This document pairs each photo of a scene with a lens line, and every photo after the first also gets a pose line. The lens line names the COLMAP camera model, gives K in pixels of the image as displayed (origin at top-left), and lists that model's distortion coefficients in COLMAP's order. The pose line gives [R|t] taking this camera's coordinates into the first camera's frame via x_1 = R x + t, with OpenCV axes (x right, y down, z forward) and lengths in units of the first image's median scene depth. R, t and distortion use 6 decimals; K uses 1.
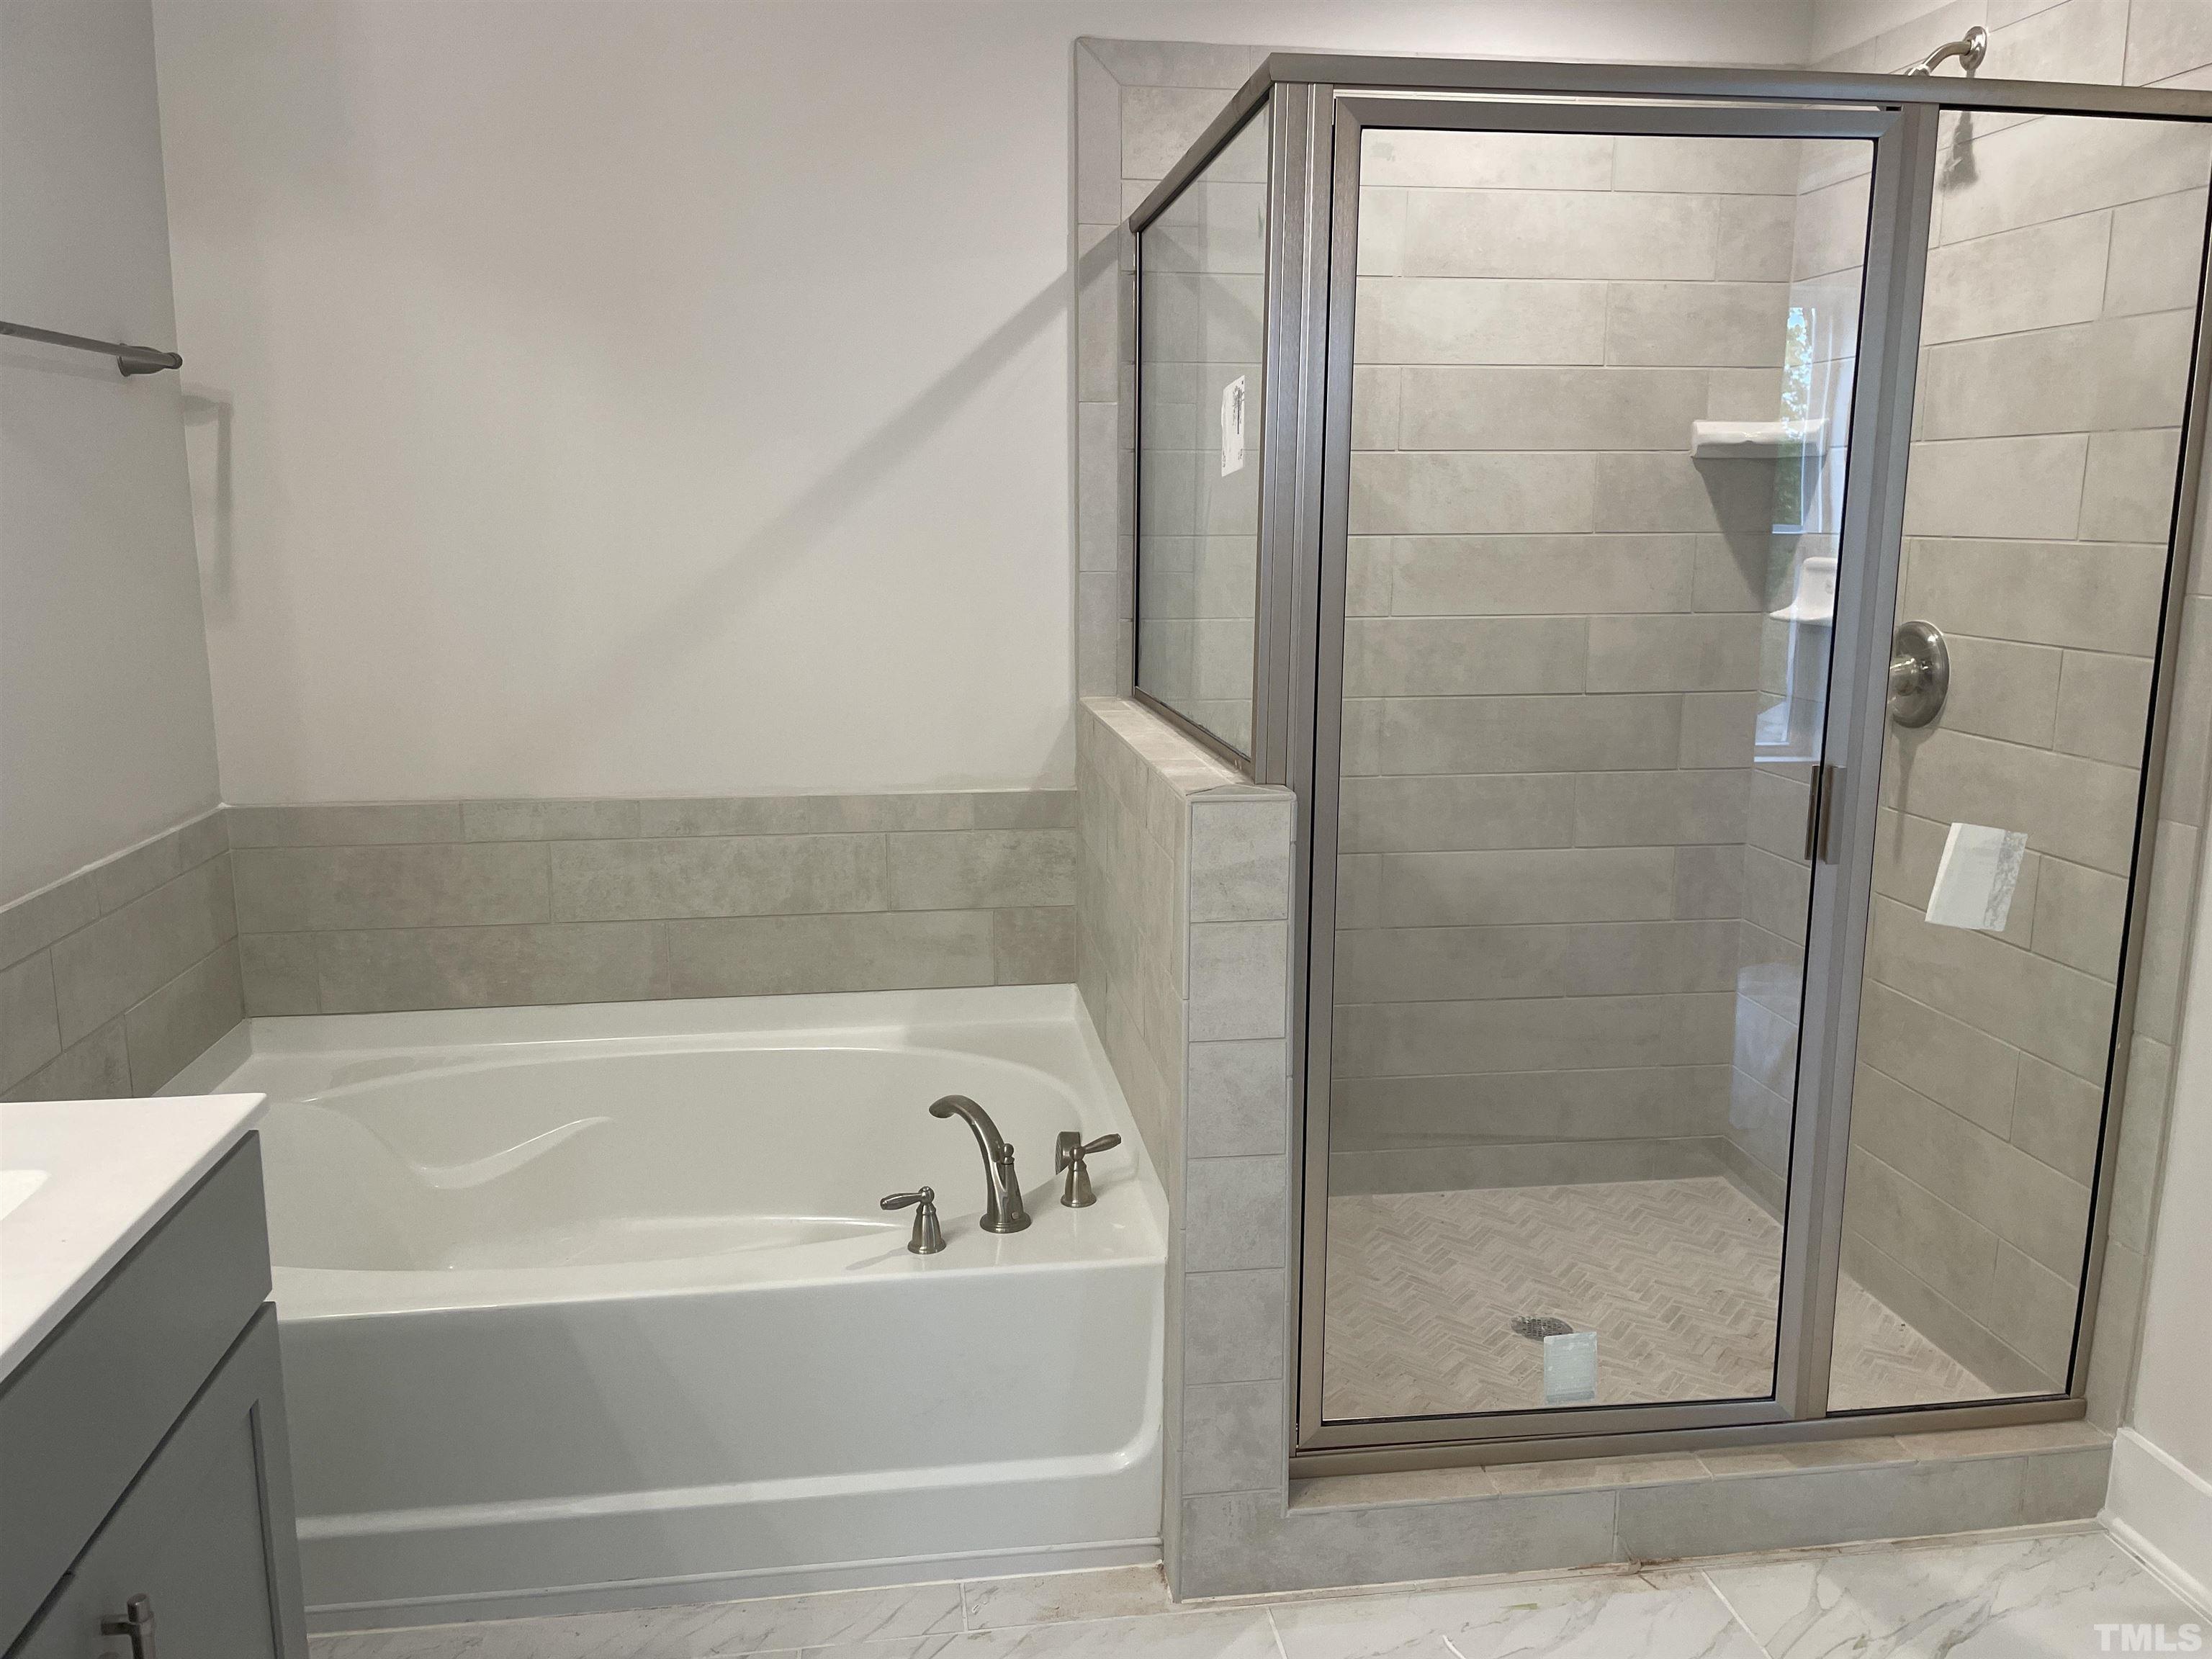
lens RADIAL K [[1670.1, 0, 1109.8], [0, 1670.1, 824.7], [0, 0, 1]] dist [0.093110, -0.114423]
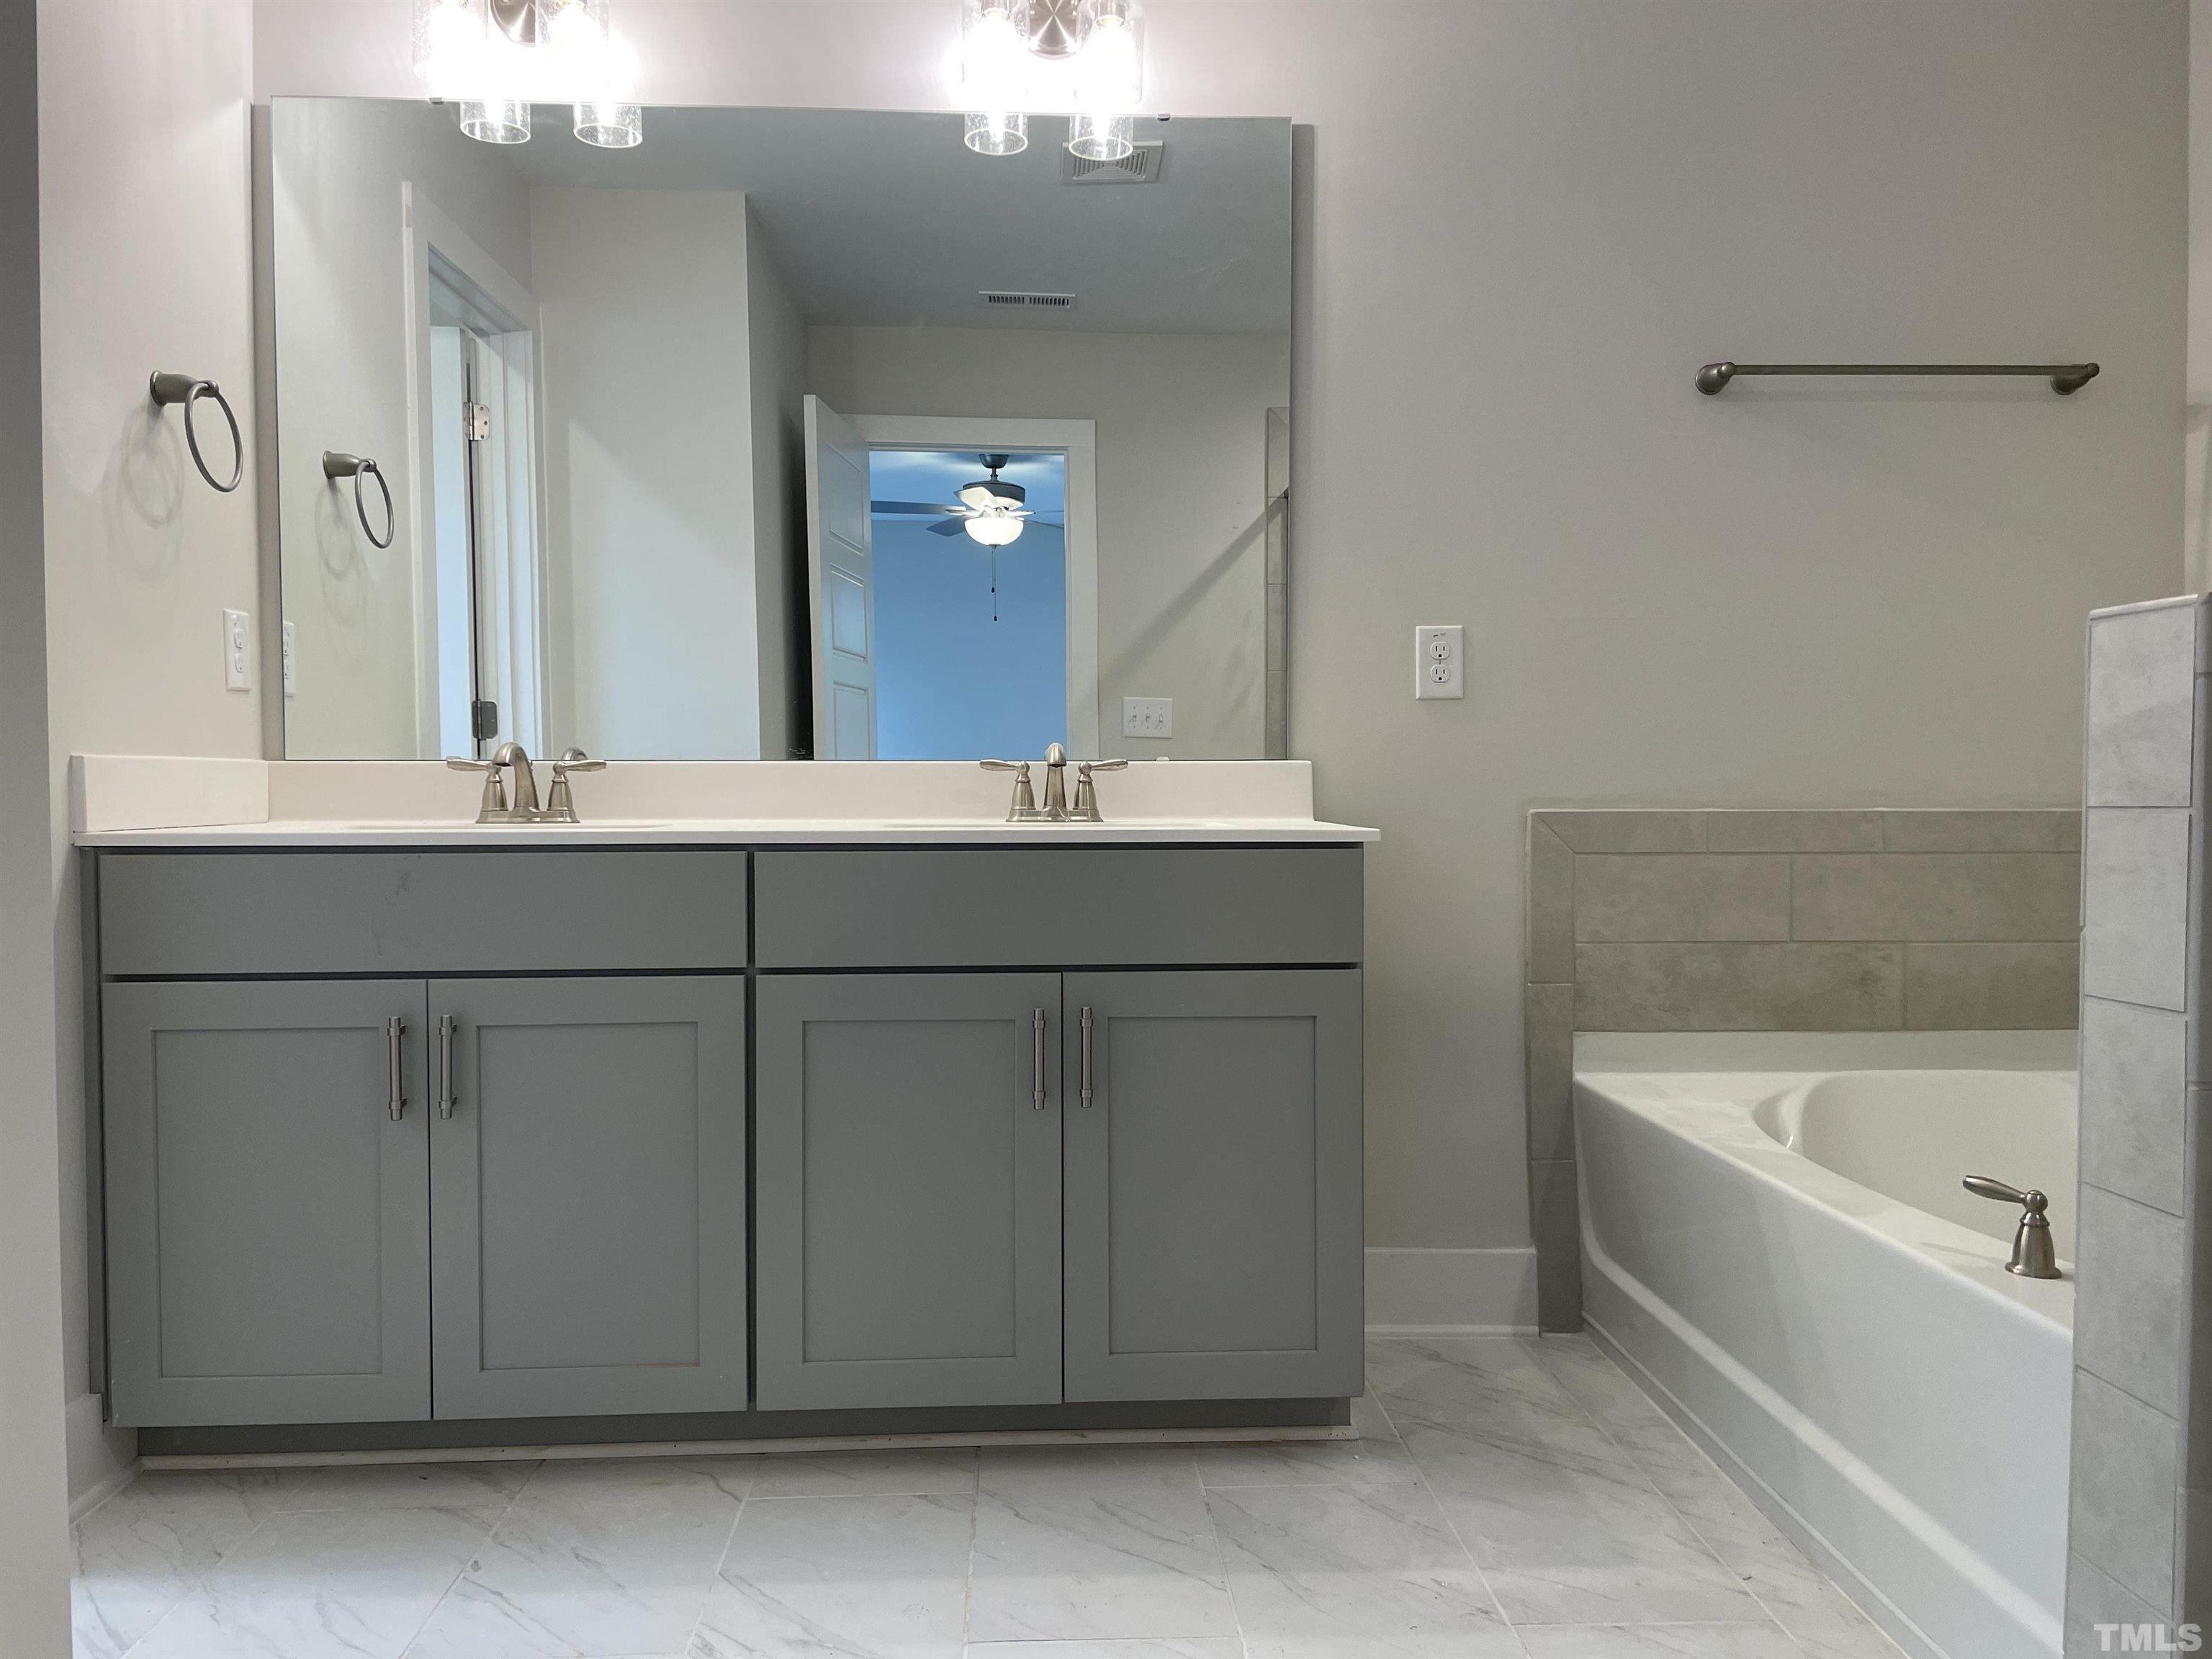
lens RADIAL K [[1670.1, 0, 1110.2], [0, 1670.1, 836.1], [0, 0, 1]] dist [0.093110, -0.114423]
pose [[-0.084823, 0.023641, -0.996116, 0.718475], [-0.179703, 0.982962, 0.038631, 0.109016], [0.980057, 0.182282, -0.079129, 0.651774]]
